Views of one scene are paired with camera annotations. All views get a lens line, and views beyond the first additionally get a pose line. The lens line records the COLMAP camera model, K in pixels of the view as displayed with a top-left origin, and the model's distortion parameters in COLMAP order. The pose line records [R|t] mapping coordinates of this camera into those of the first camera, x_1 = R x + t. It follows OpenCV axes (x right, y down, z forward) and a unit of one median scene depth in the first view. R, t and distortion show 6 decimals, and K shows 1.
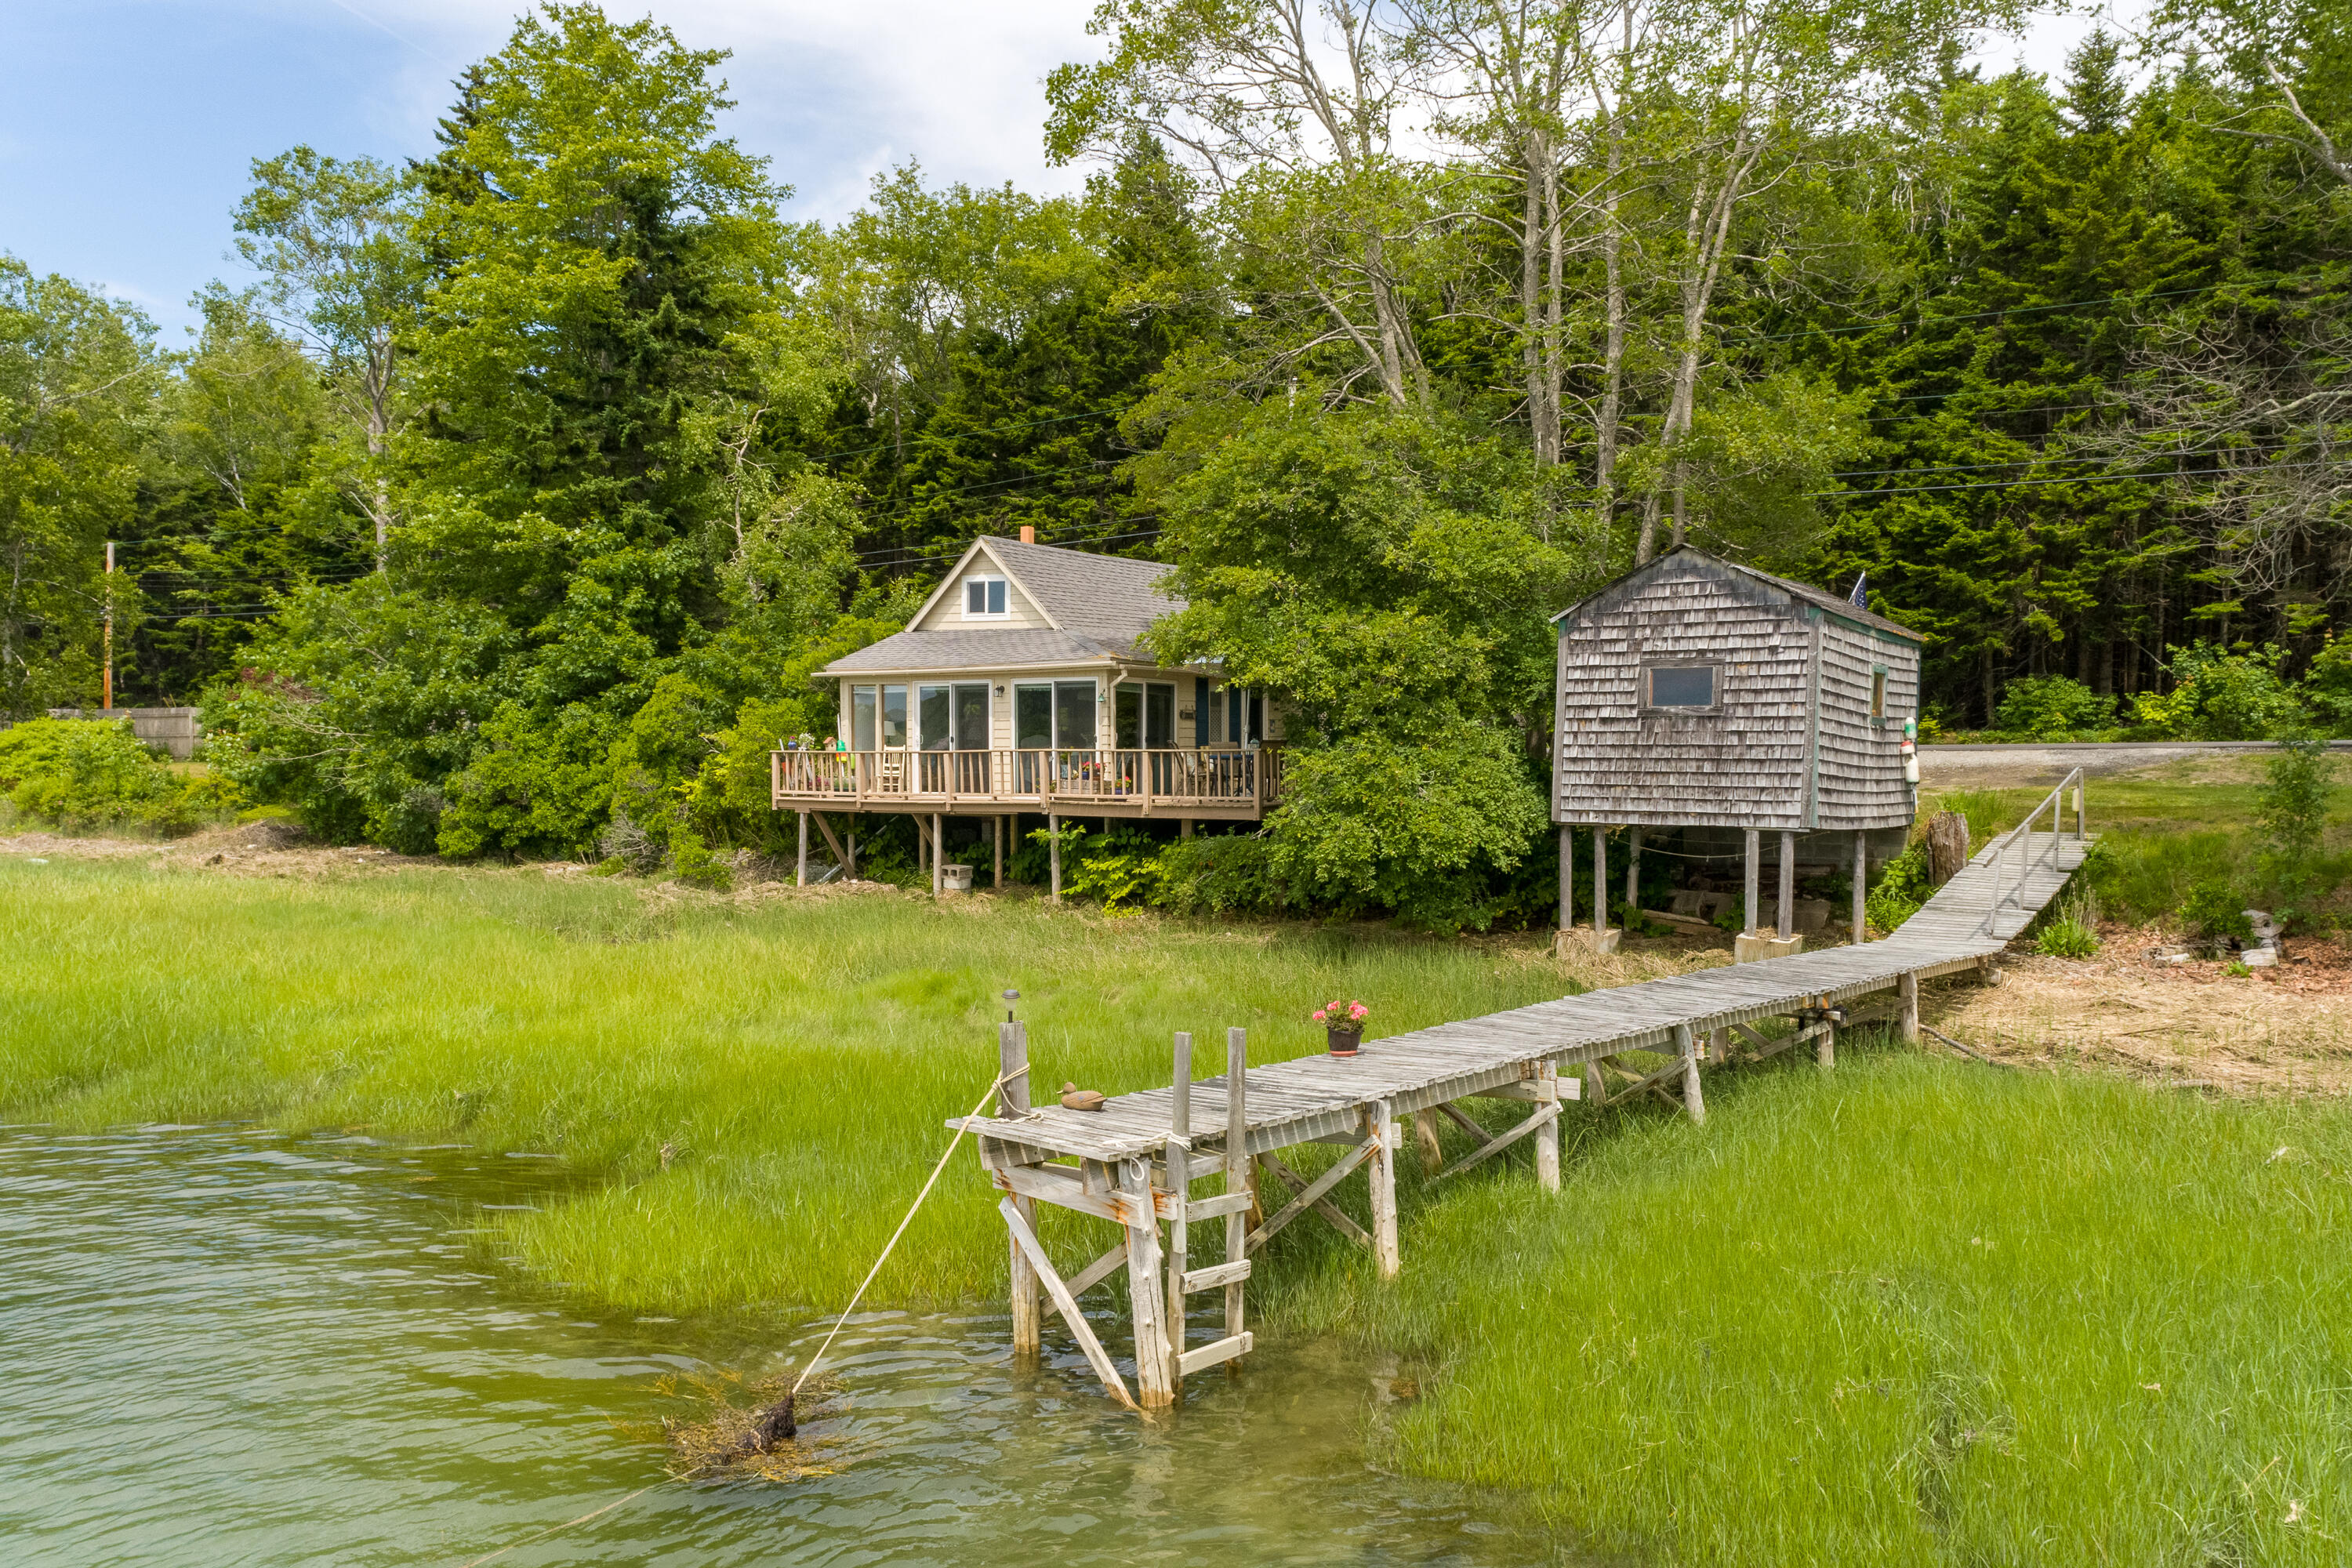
lens RADIAL K [[1592.5, 0, 1142.0], [0, 1592.5, 820.6], [0, 0, 1]] dist [0.026244, 0.014748]
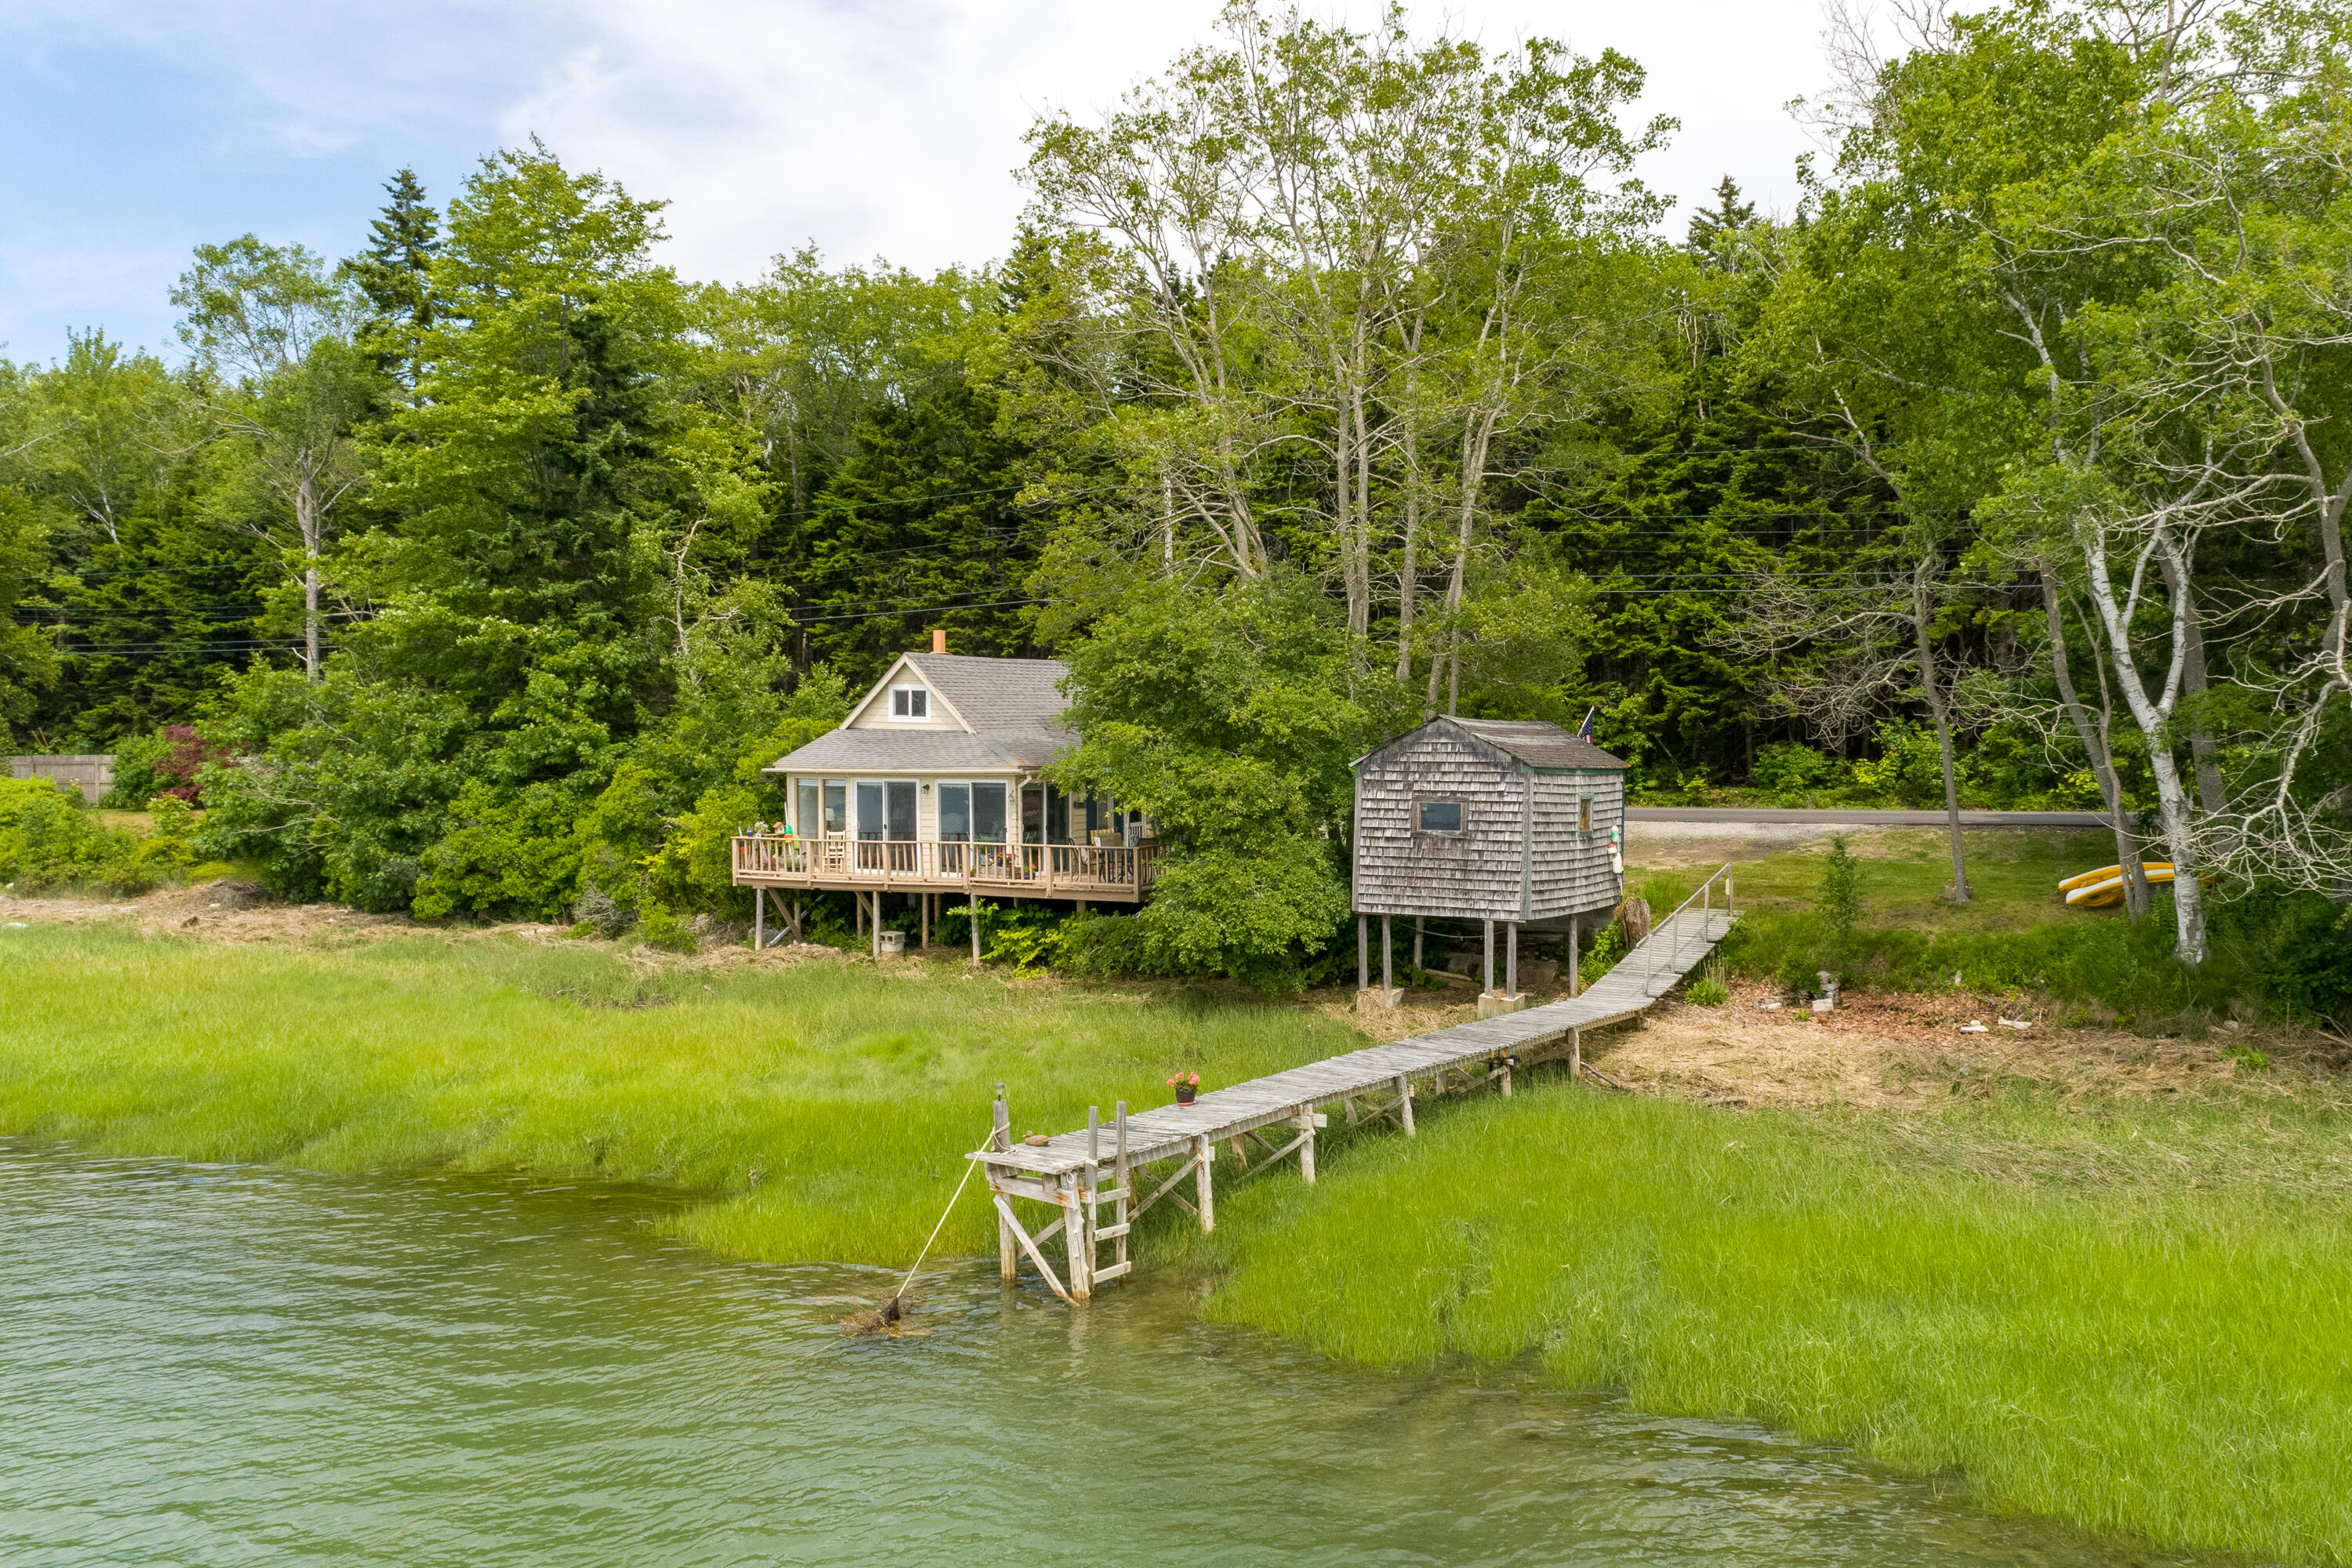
lens RADIAL K [[1592.5, 0, 1207.2], [0, 1592.5, 842.8], [0, 0, 1]] dist [0.026244, 0.014748]
pose [[0.993450, -0.006404, 0.114089, -0.014595], [0.005065, 0.999915, 0.012027, -0.053653], [-0.114156, -0.011370, 0.993398, -0.239530]]
